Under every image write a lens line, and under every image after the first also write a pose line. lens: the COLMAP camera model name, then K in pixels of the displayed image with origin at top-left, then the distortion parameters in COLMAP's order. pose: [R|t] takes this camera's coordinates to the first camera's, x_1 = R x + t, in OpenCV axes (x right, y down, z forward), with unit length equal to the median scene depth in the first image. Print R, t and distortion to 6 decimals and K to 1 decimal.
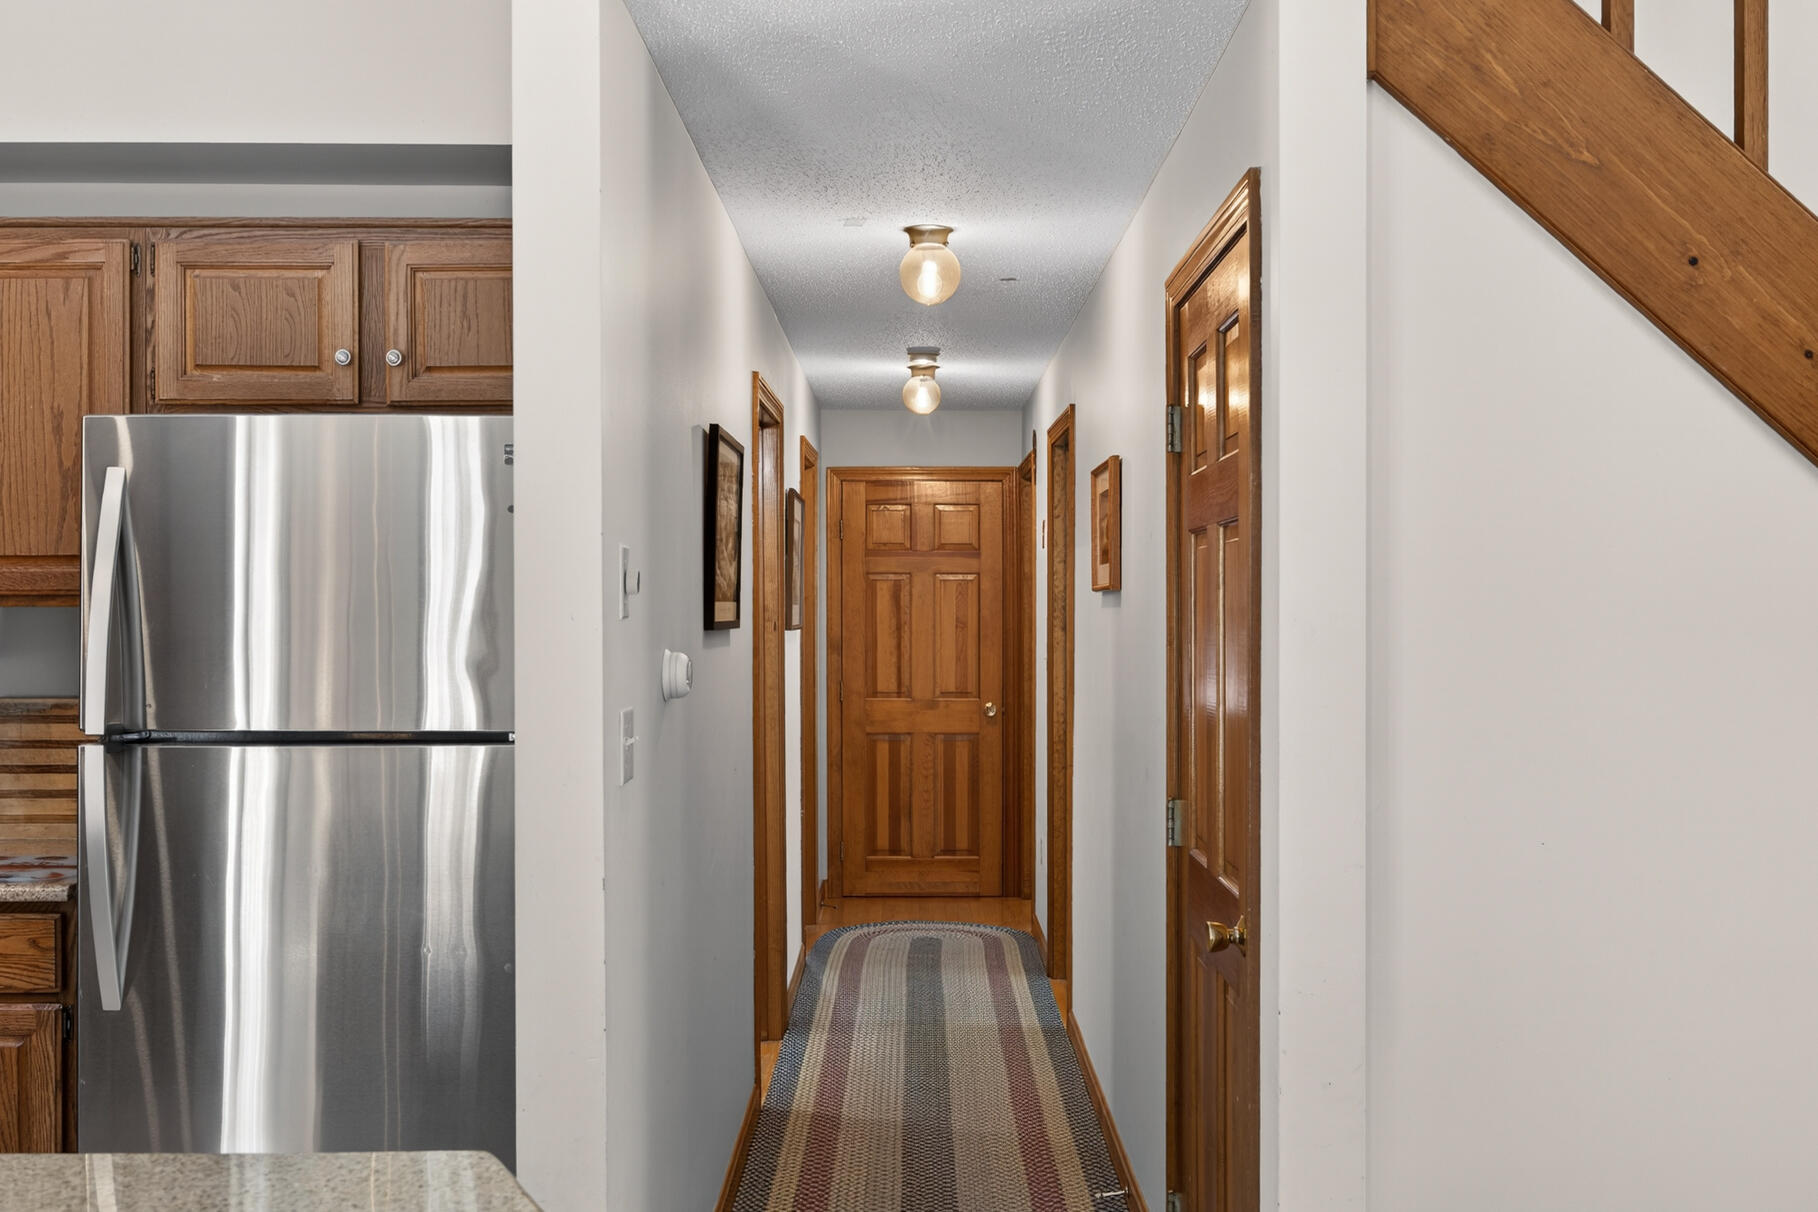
lens RADIAL K [[1771.4, 0, 924.0], [0, 1771.4, 606.1], [0, 0, 1]] dist [-0.020848, 0.000000]
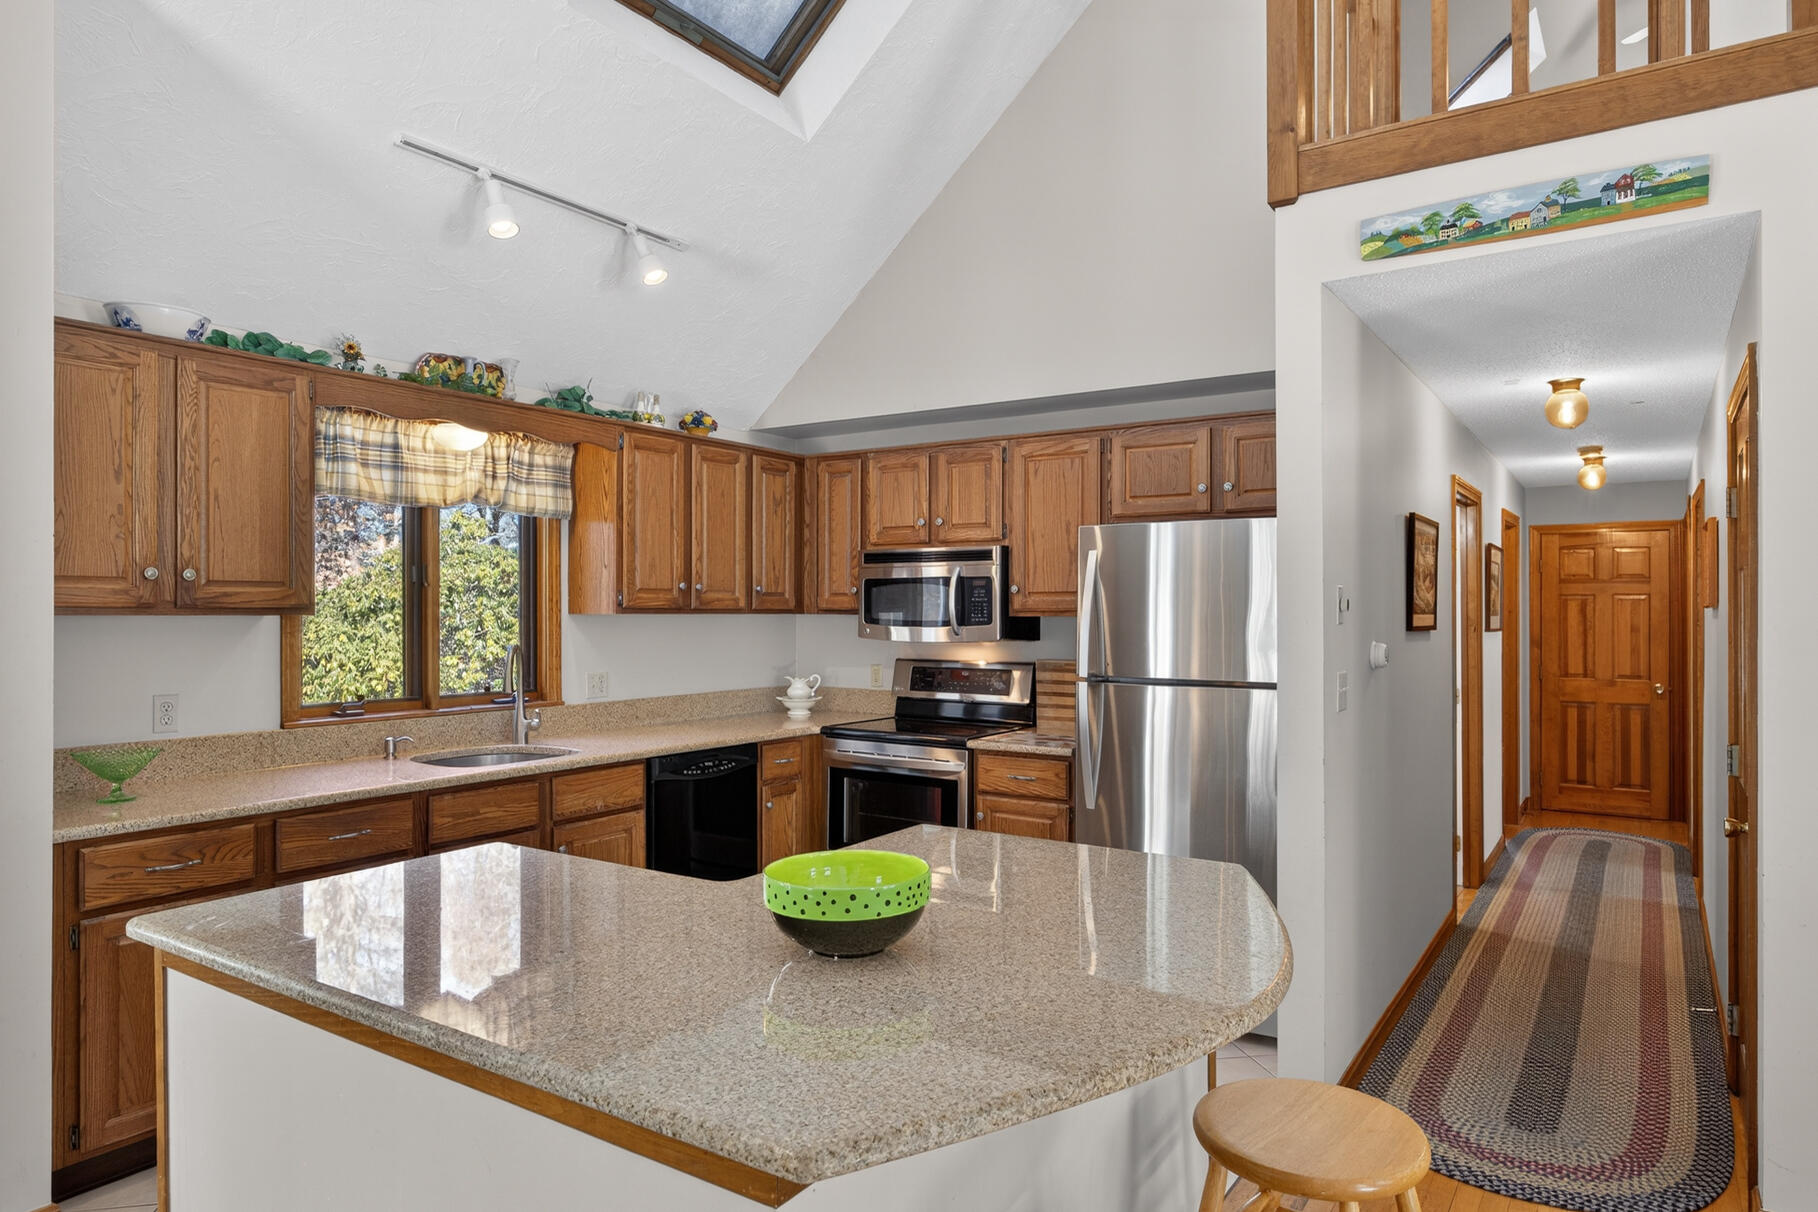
lens RADIAL K [[1097.2, 0, 906.6], [0, 1097.2, 612.5], [0, 0, 1]] dist [-0.008170, -0.004331]
pose [[0.823889, 0.001072, -0.566750, 0.072950], [-0.002433, 0.999996, -0.001647, -0.001540], [0.566745, 0.002736, 0.823888, -0.148870]]
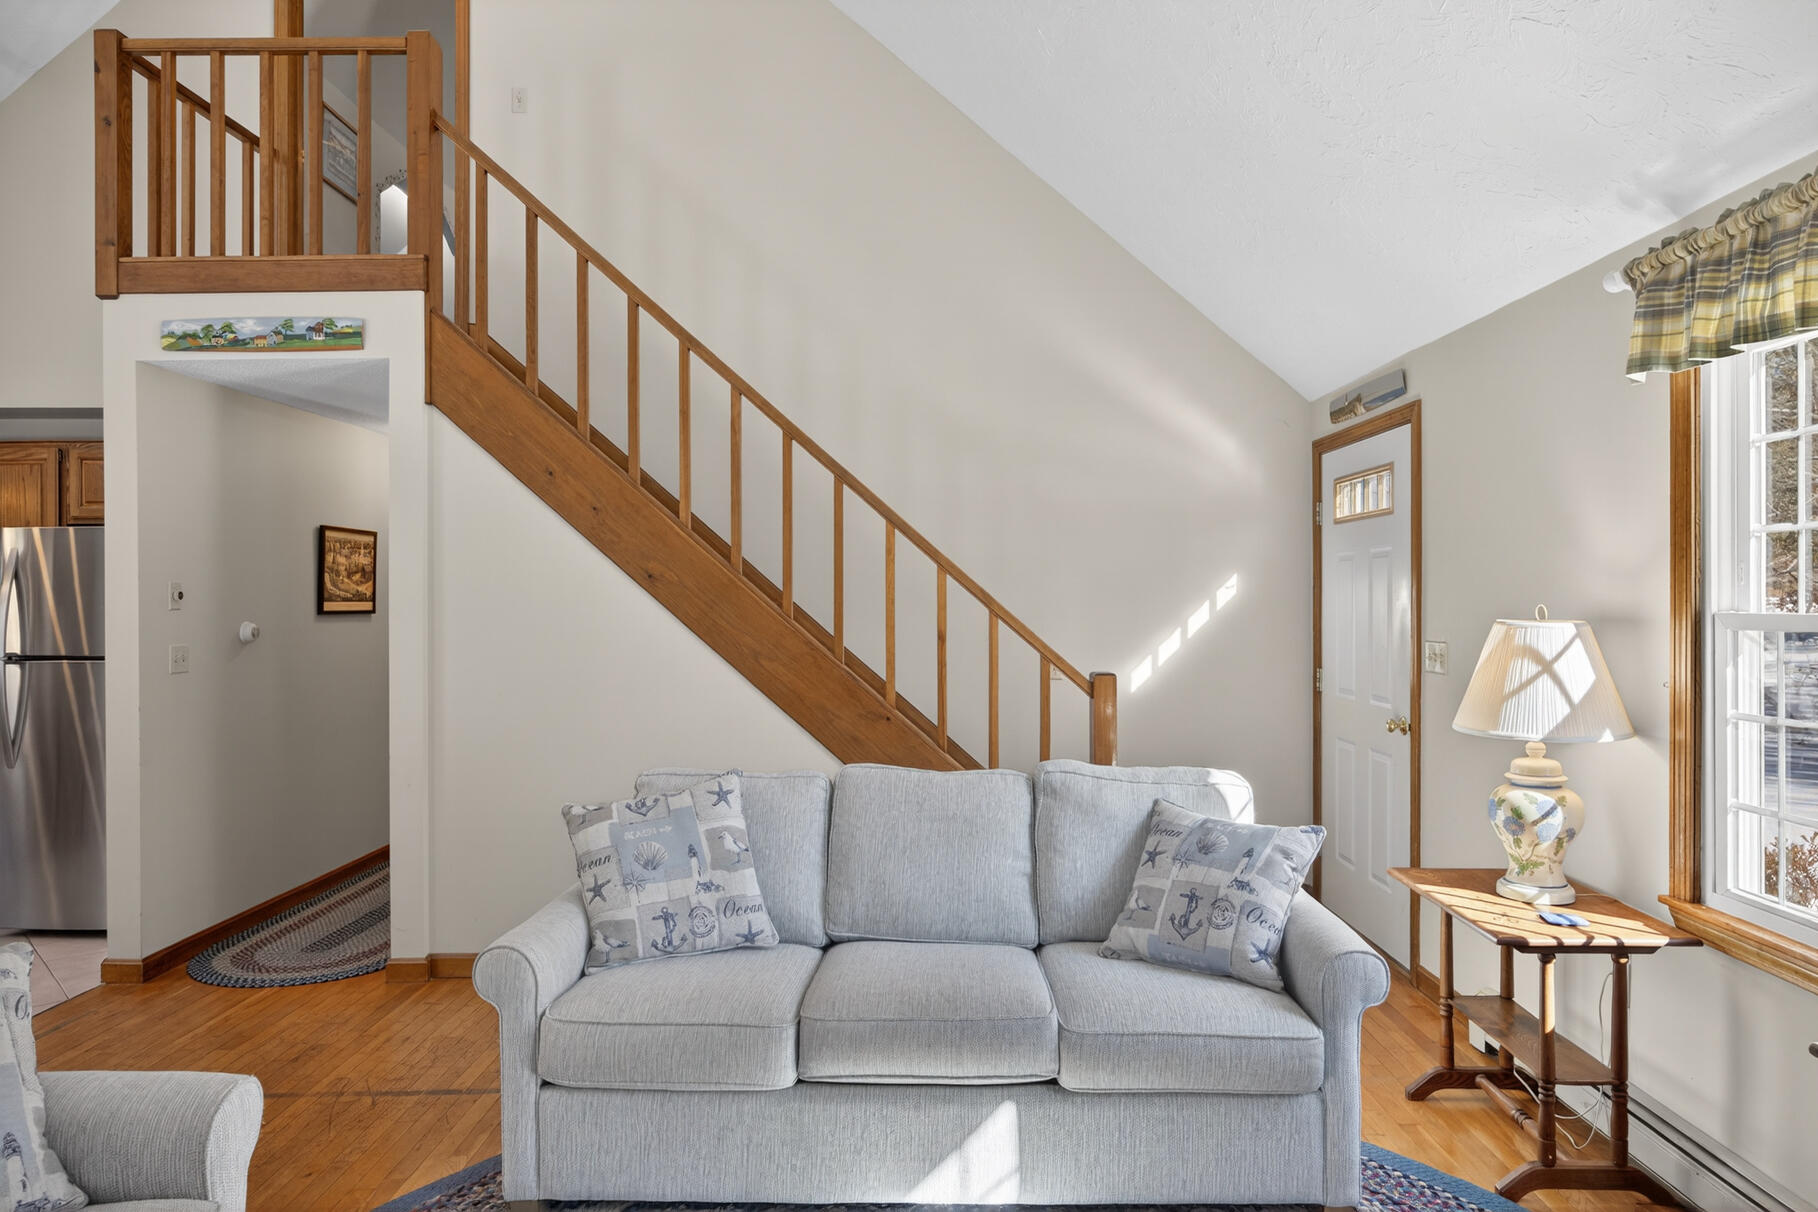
lens RADIAL K [[1131.6, 0, 907.5], [0, 1131.6, 608.2], [0, 0, 1]] dist [-0.005253, 0.002640]
pose [[0.999761, -0.000235, -0.021862, 0.602348], [0.000366, 0.999982, 0.005960, -0.002960], [0.021860, -0.005967, 0.999743, -0.404435]]
